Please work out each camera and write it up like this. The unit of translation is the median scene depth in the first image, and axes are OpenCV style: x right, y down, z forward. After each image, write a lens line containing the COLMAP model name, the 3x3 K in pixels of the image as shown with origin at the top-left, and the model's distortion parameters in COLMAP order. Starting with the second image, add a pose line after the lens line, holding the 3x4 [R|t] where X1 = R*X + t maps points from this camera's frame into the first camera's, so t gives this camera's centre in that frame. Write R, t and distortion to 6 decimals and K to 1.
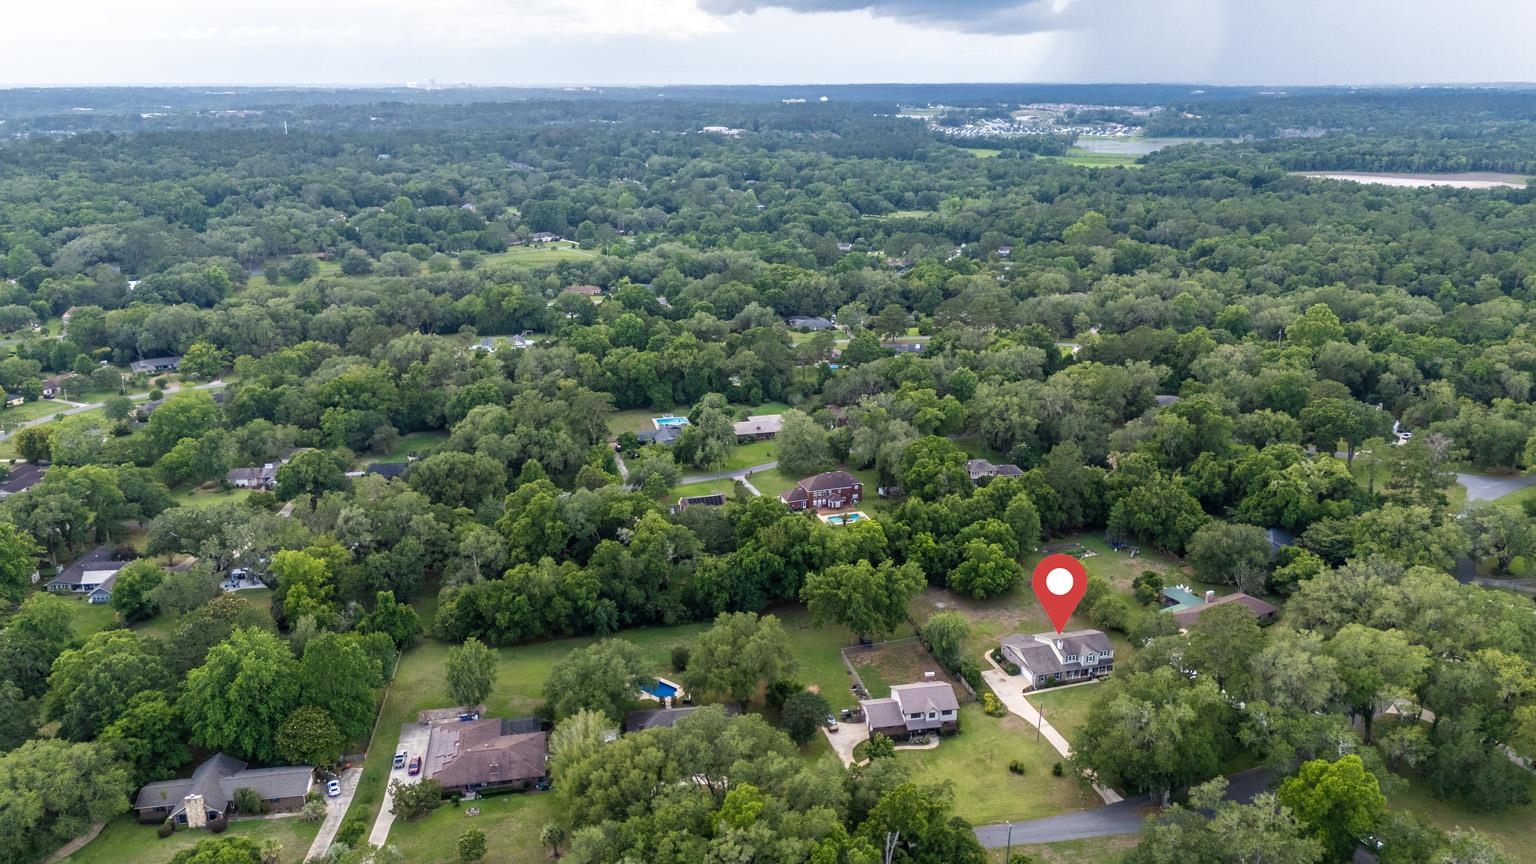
lens RADIAL K [[1042.0, 0, 768.0], [0, 1042.0, 432.0], [0, 0, 1]] dist [0.036318, -0.002582]
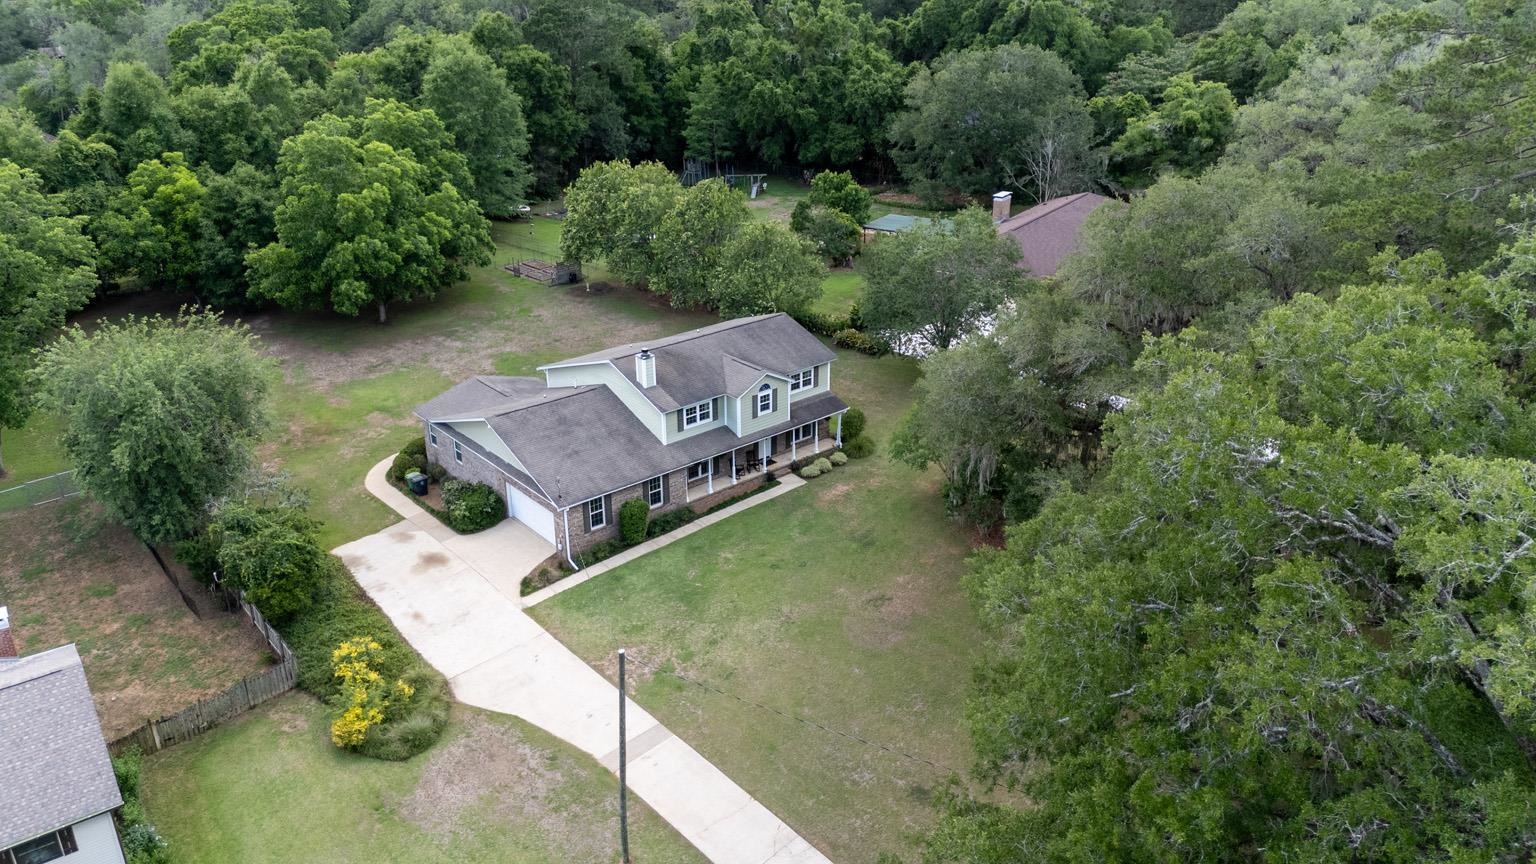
lens RADIAL K [[1042.0, 0, 768.0], [0, 1042.0, 432.0], [0, 0, 1]] dist [0.036318, -0.002582]
pose [[0.887715, -0.167622, 0.428794, 0.195865], [0.112206, 0.982052, 0.151604, 0.182764], [-0.446510, -0.086467, 0.890591, 0.763460]]
